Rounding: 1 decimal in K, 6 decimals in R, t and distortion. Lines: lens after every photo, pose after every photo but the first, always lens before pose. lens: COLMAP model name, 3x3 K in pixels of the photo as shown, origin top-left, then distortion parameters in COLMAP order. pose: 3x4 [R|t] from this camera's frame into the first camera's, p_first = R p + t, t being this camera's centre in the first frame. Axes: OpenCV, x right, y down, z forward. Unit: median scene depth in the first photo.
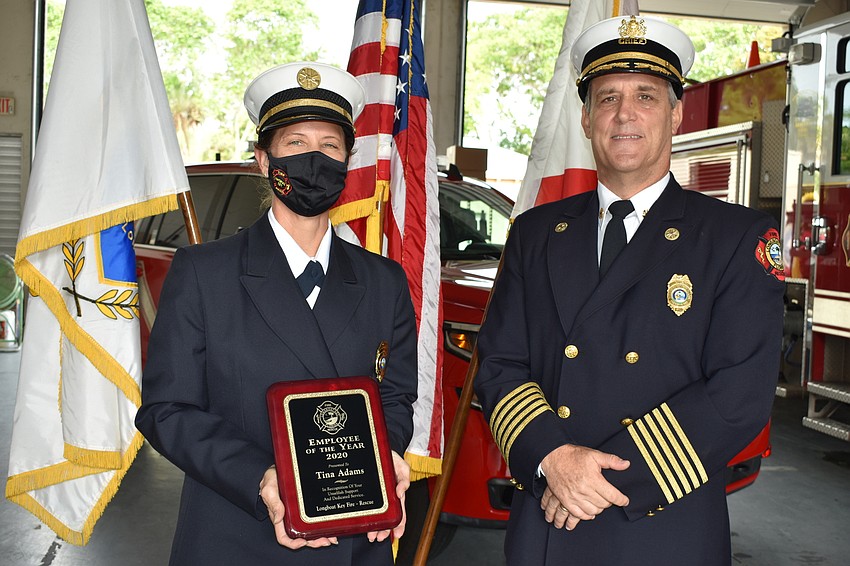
lens RADIAL K [[1017.5, 0, 424.1], [0, 1017.5, 285.0], [0, 0, 1]] dist [-0.079142, 0.070418]
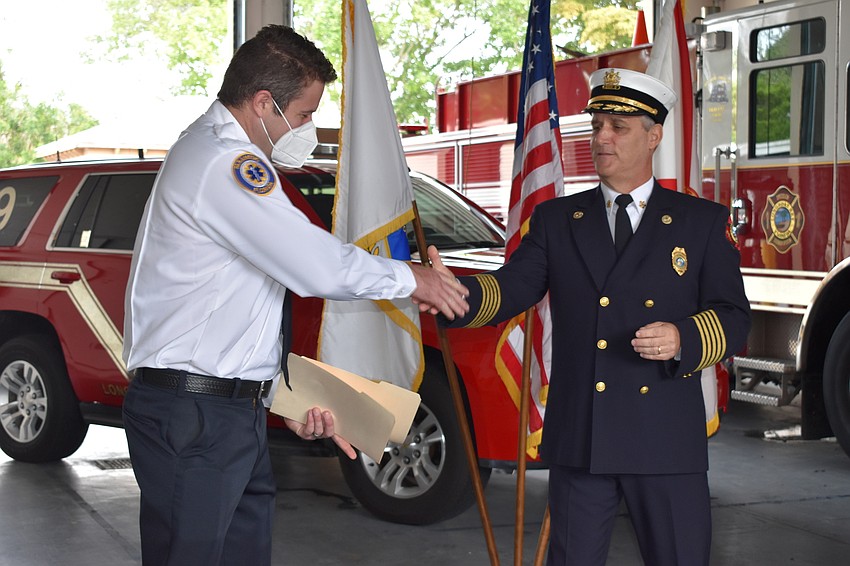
lens RADIAL K [[1467.5, 0, 425.8], [0, 1467.5, 283.5], [0, 0, 1]] dist [-0.006267, -0.023783]
pose [[0.972954, -0.040397, 0.227439, -0.254692], [0.042728, 0.999073, -0.005332, 0.013802], [-0.227013, 0.014906, 0.973778, -0.382343]]
